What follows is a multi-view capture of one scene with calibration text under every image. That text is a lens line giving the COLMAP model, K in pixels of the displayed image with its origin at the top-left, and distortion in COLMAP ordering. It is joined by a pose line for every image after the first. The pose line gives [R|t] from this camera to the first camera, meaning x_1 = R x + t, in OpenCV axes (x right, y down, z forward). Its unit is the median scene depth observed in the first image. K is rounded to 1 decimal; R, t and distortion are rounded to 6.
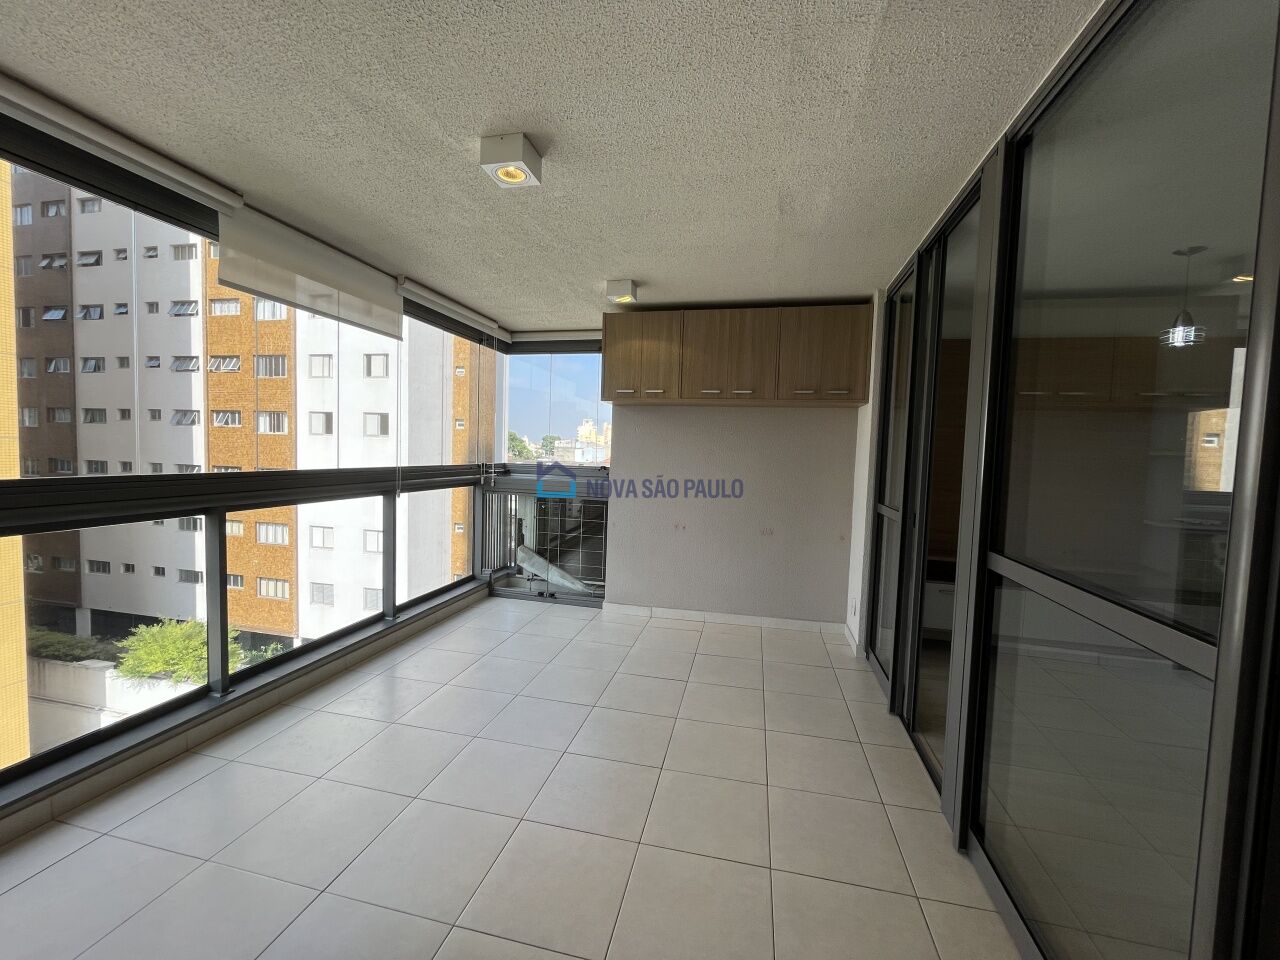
lens RADIAL K [[518.6, 0, 636.9], [0, 518.6, 479.1], [0, 0, 1]] dist [-0.002532, -0.000290]
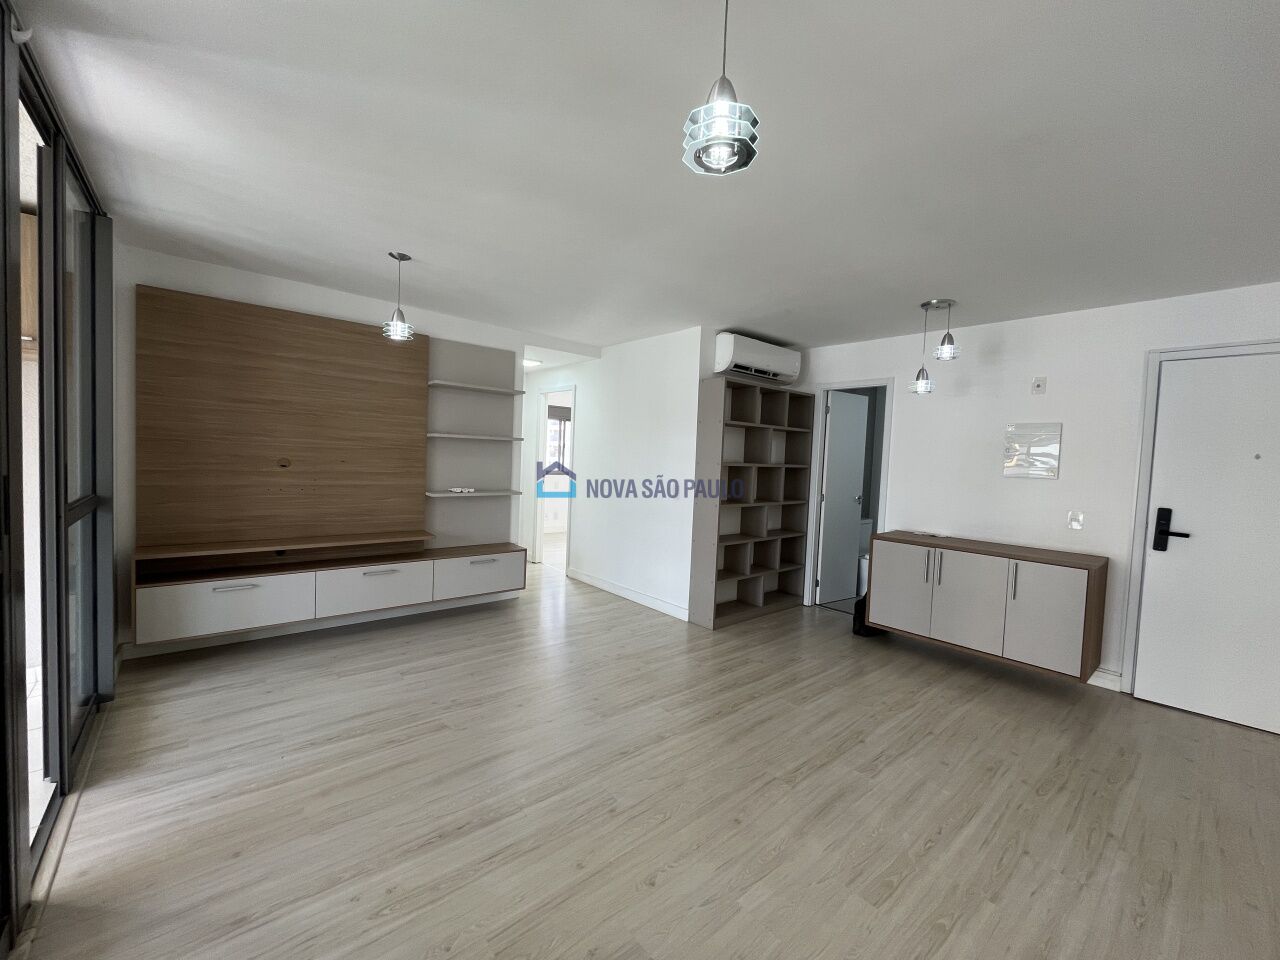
lens RADIAL K [[518.6, 0, 636.9], [0, 518.6, 479.1], [0, 0, 1]] dist [-0.002532, -0.000290]
pose [[0.597425, -0.047598, 0.800511, 0.322983], [0.023559, 0.998848, 0.041809, 0.012001], [-0.801578, -0.006119, 0.597858, -0.082676]]
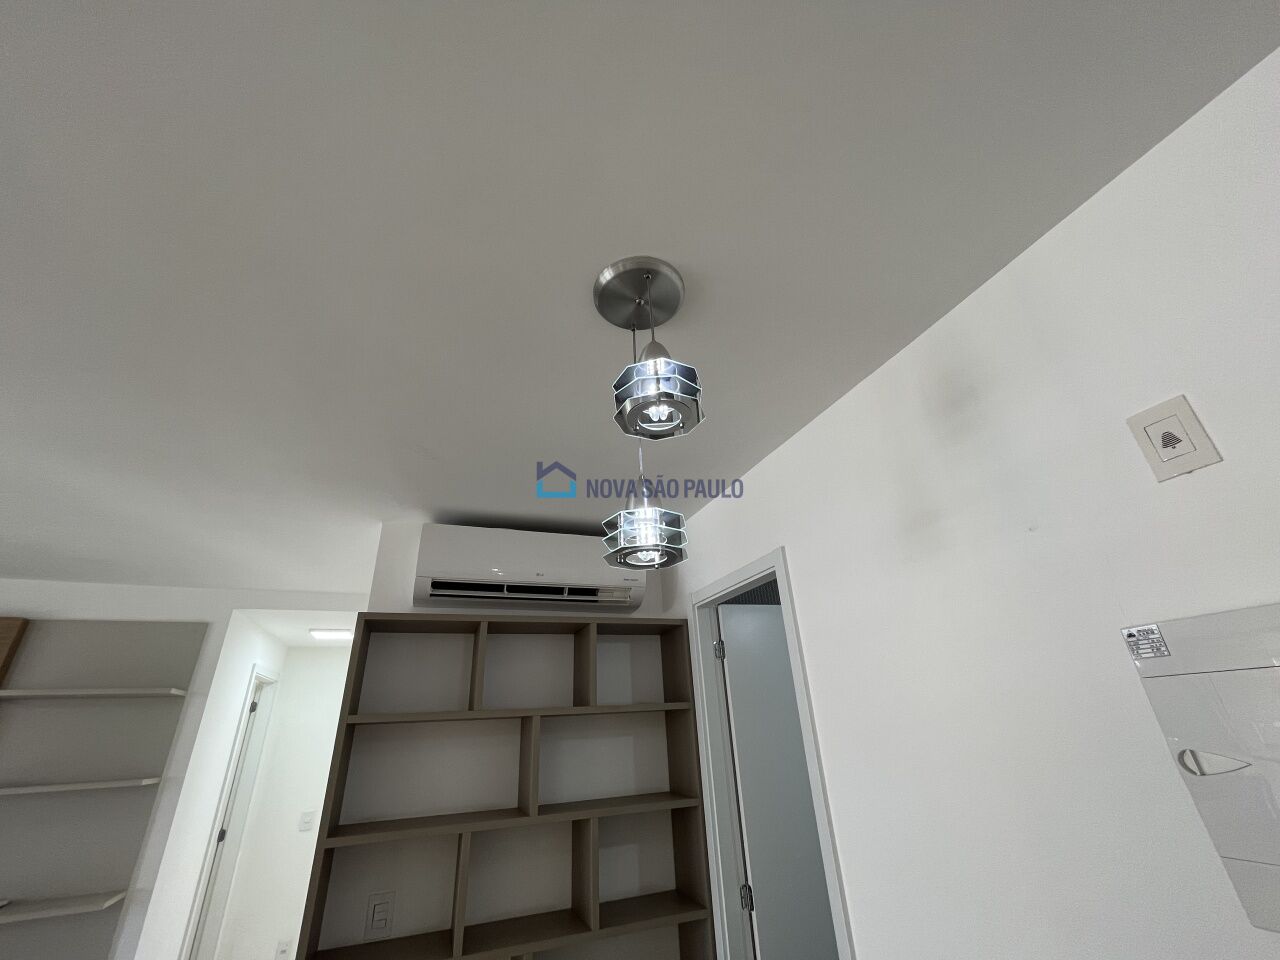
lens RADIAL K [[518.6, 0, 636.9], [0, 518.6, 479.1], [0, 0, 1]] dist [-0.002532, -0.000290]
pose [[0.827963, 0.172969, 0.533441, 1.273649], [0.105824, 0.885961, -0.451525, -0.014767], [-0.550708, 0.430297, 0.715238, -0.131371]]
